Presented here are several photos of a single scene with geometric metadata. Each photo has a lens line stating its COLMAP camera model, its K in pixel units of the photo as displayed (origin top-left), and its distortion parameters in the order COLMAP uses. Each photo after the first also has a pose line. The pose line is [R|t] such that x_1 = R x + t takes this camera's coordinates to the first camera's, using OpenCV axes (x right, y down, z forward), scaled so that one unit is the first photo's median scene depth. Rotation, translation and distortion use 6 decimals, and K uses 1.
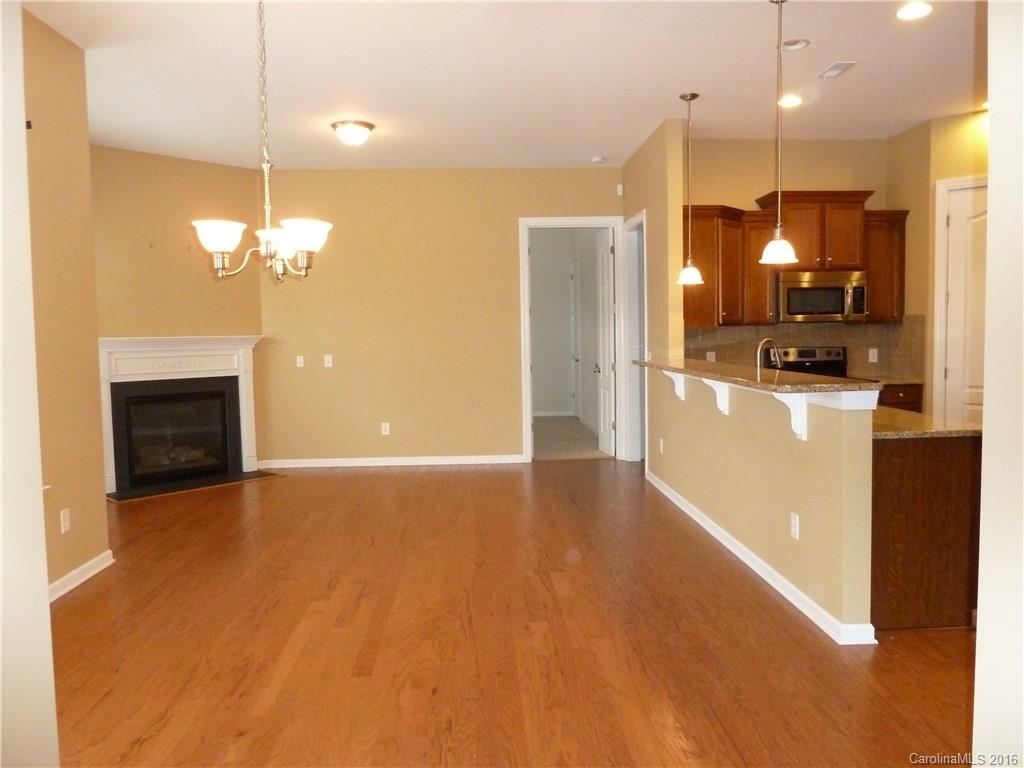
lens RADIAL K [[767.8, 0, 512.0], [0, 767.8, 384.0], [0, 0, 1]] dist [-0.033370, 0.007045]
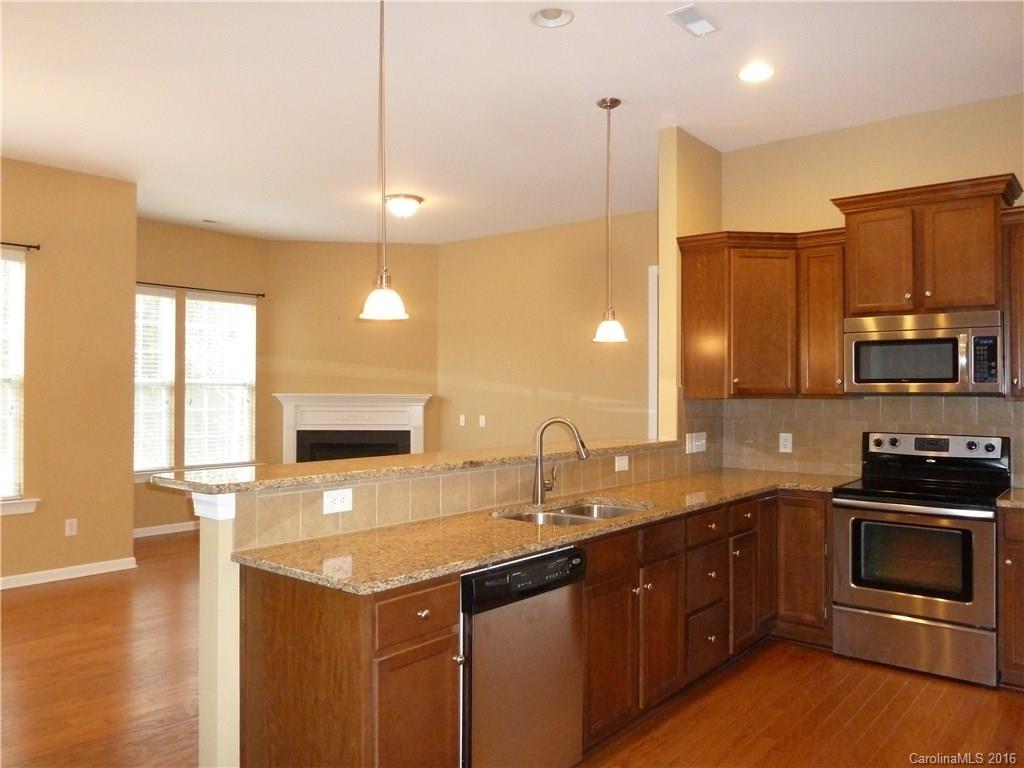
lens RADIAL K [[767.8, 0, 512.0], [0, 767.8, 384.0], [0, 0, 1]] dist [-0.033370, 0.007045]
pose [[0.733773, 0.013040, -0.679270, 0.589600], [-0.060931, 0.997050, -0.046680, -0.040888], [0.676657, 0.075641, 0.732403, 0.322294]]
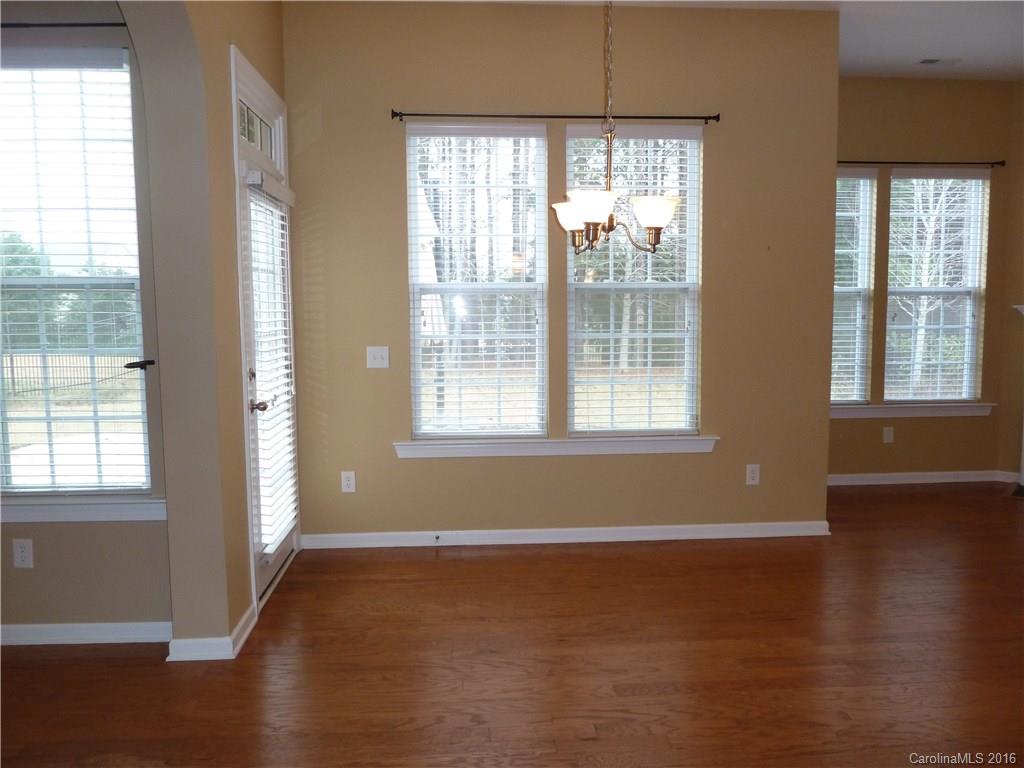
lens RADIAL K [[754.1, 0, 512.0], [0, 754.1, 384.0], [0, 0, 1]] dist [-0.038638, -0.003057]
pose [[0.014126, 0.115912, -0.993159, 0.304058], [-0.052913, 0.991953, 0.115019, -0.037223], [0.998499, 0.050927, 0.020146, 0.390460]]
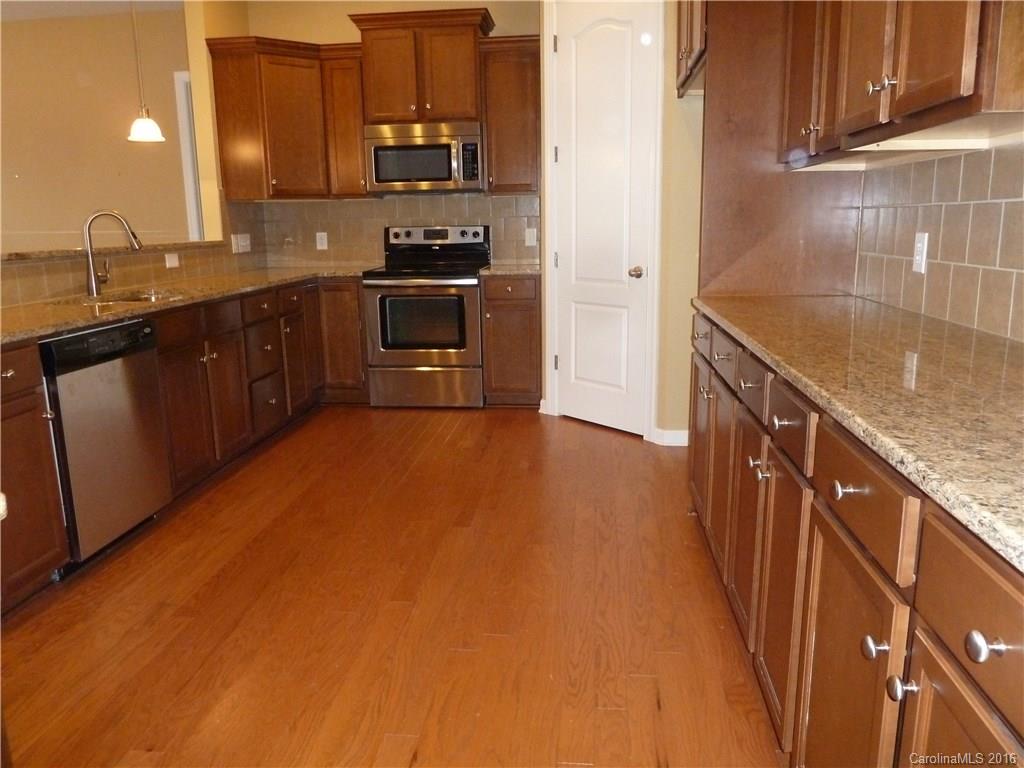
lens RADIAL K [[754.1, 0, 512.0], [0, 754.1, 384.0], [0, 0, 1]] dist [-0.038638, -0.003057]
pose [[0.987808, 0.035467, -0.151581, 0.620357], [-0.012217, 0.988360, 0.151644, -0.006014], [0.155195, -0.147944, 0.976743, 0.248190]]
